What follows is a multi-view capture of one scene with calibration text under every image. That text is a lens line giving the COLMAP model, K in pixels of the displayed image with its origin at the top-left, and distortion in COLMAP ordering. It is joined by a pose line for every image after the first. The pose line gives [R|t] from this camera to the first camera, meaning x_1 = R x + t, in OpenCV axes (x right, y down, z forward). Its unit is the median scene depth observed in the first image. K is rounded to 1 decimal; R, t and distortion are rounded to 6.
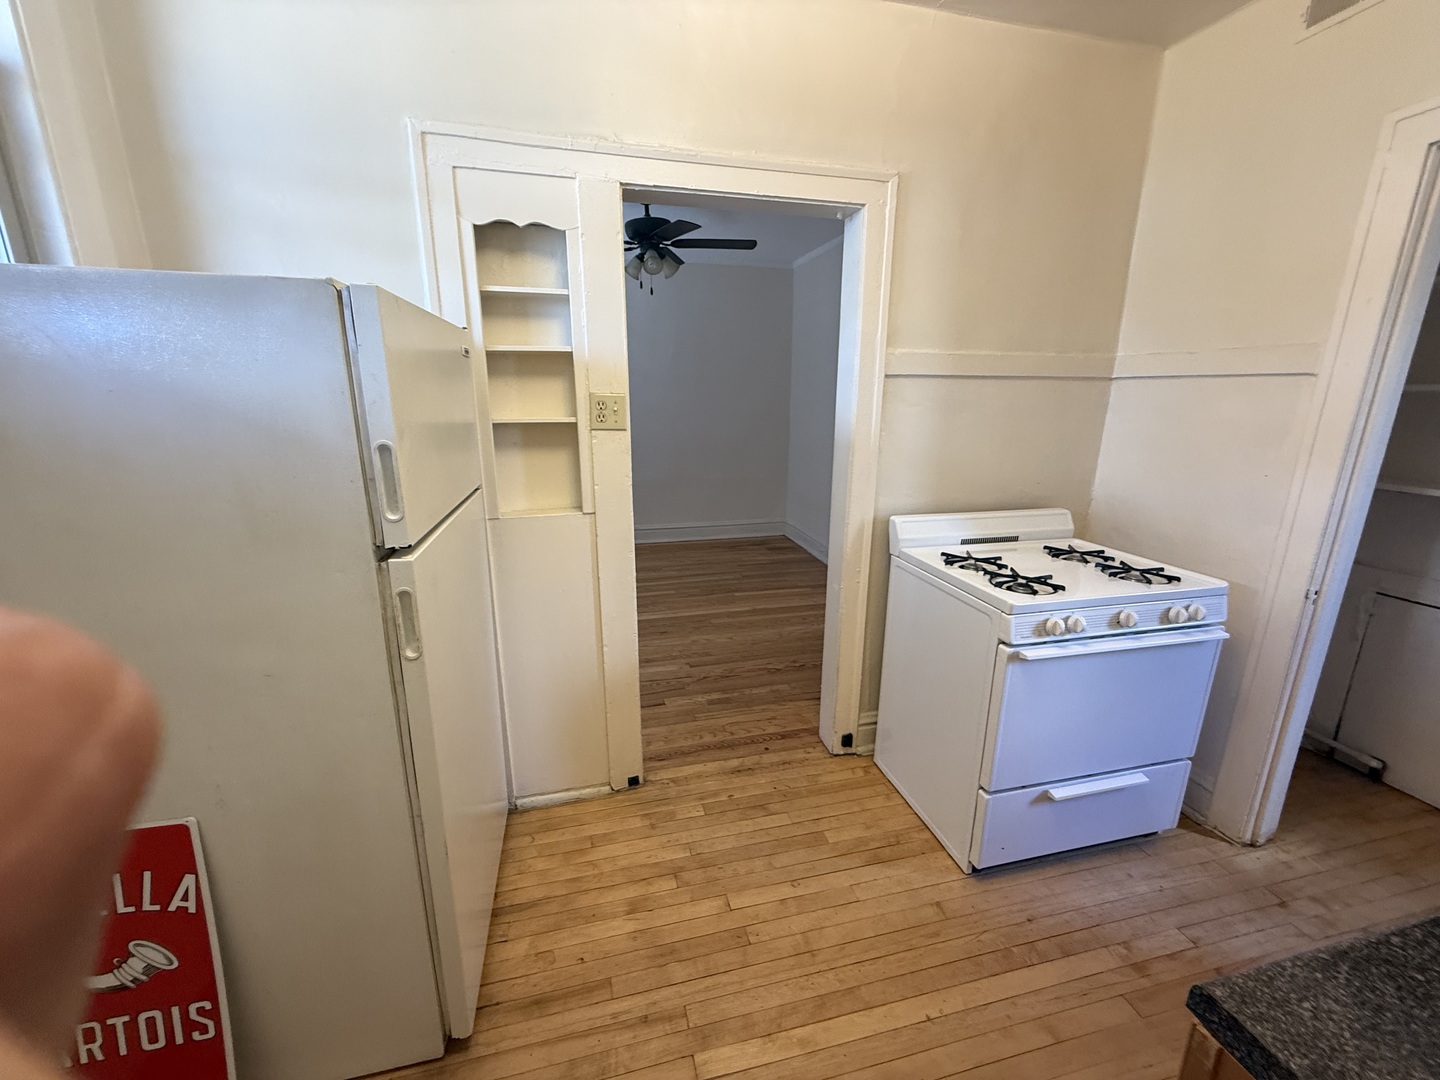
lens RADIAL K [[573.5, 0, 717.4], [0, 573.5, 538.4], [0, 0, 1]] dist [0.002445, -0.000736]
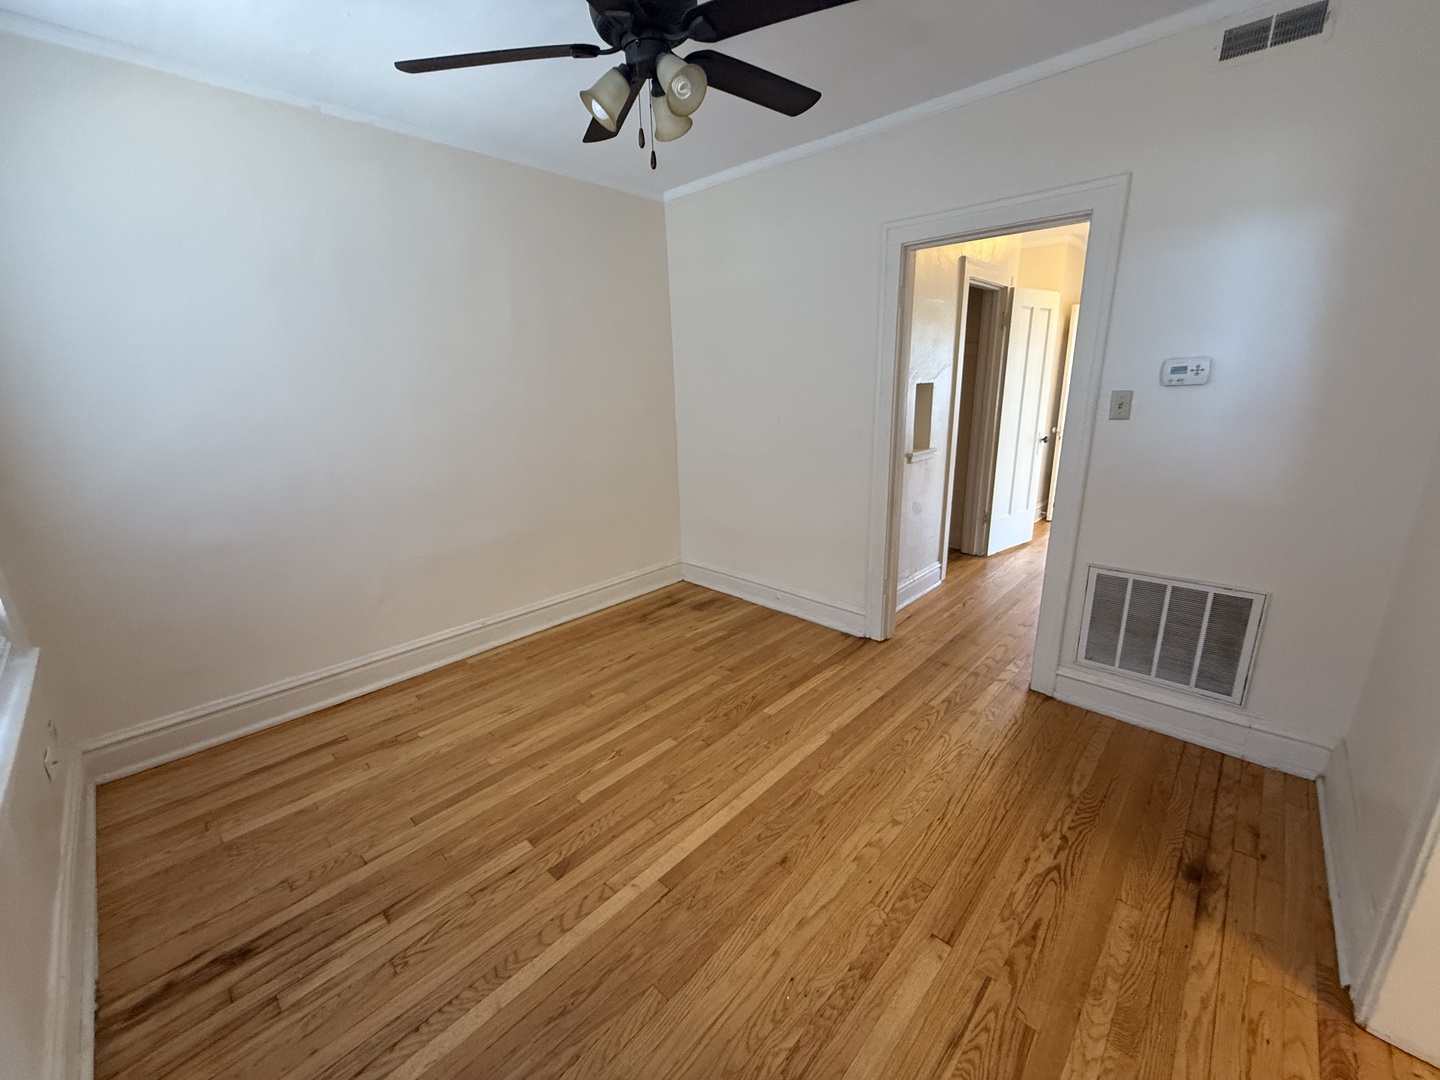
lens RADIAL K [[573.5, 0, 718.6], [0, 573.5, 538.9], [0, 0, 1]] dist [0.002445, -0.000736]
pose [[0.837969, -0.167536, 0.519365, -0.568016], [0.162520, 0.985139, 0.055567, -0.241579], [-0.520957, 0.037844, 0.852744, 0.950383]]
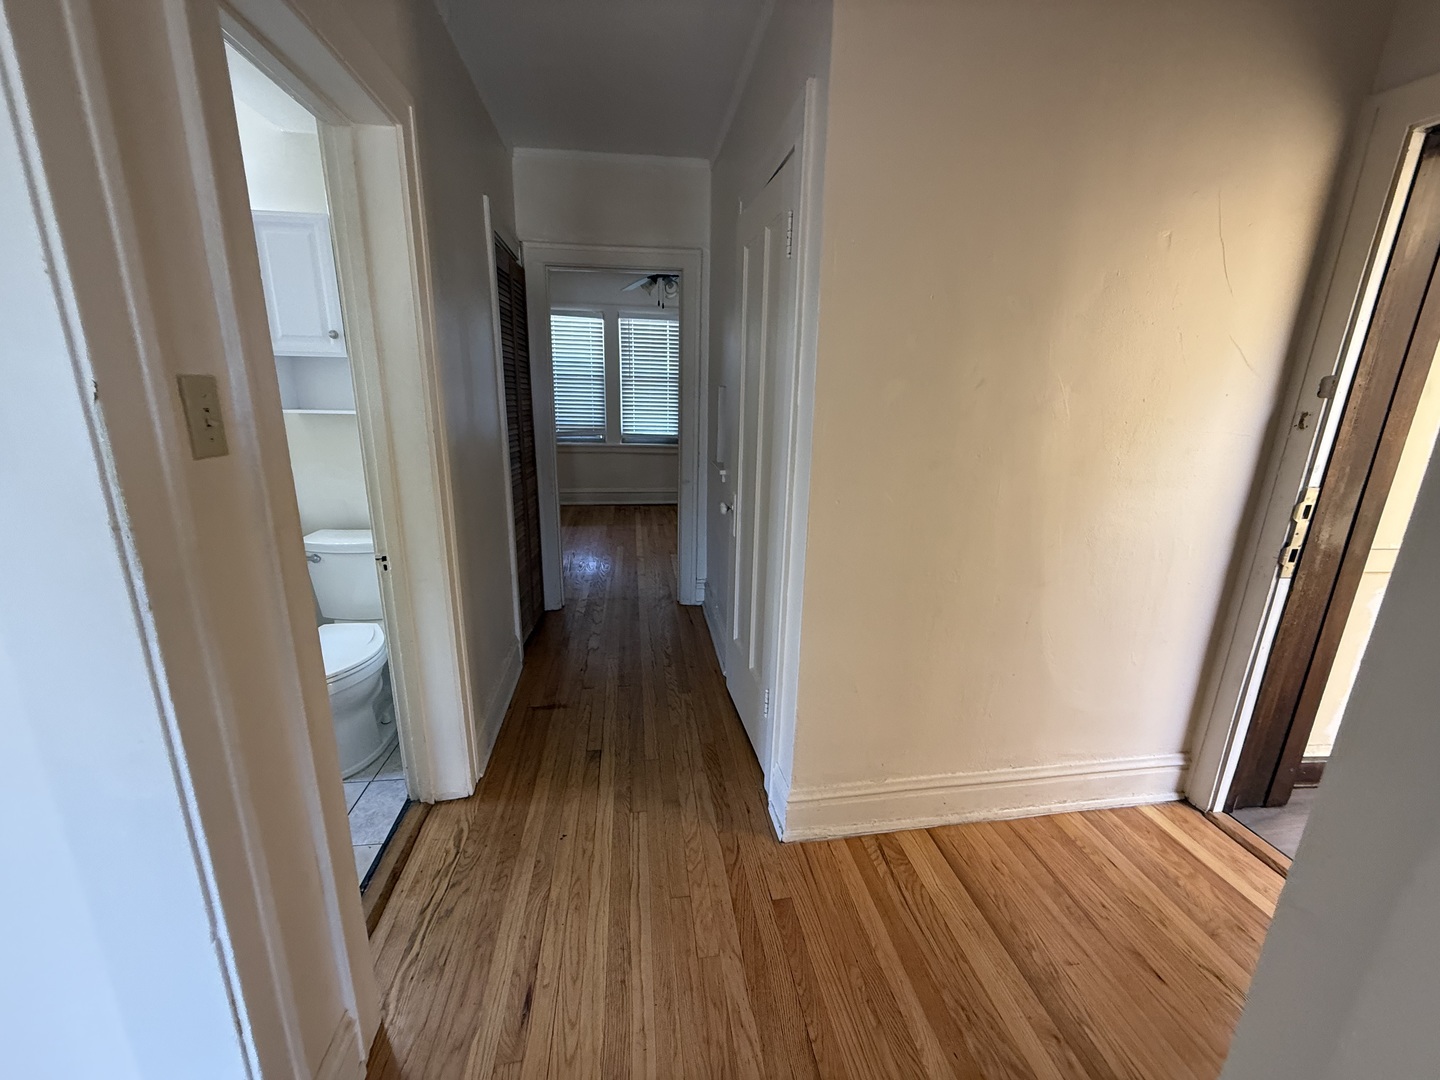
lens RADIAL K [[573.5, 0, 719.6], [0, 573.5, 537.8], [0, 0, 1]] dist [0.002445, -0.000736]
pose [[-0.088088, 0.247207, -0.964950, 2.141421], [-0.271842, 0.925979, 0.262039, -0.495697], [0.958302, 0.285396, -0.014366, 2.083380]]
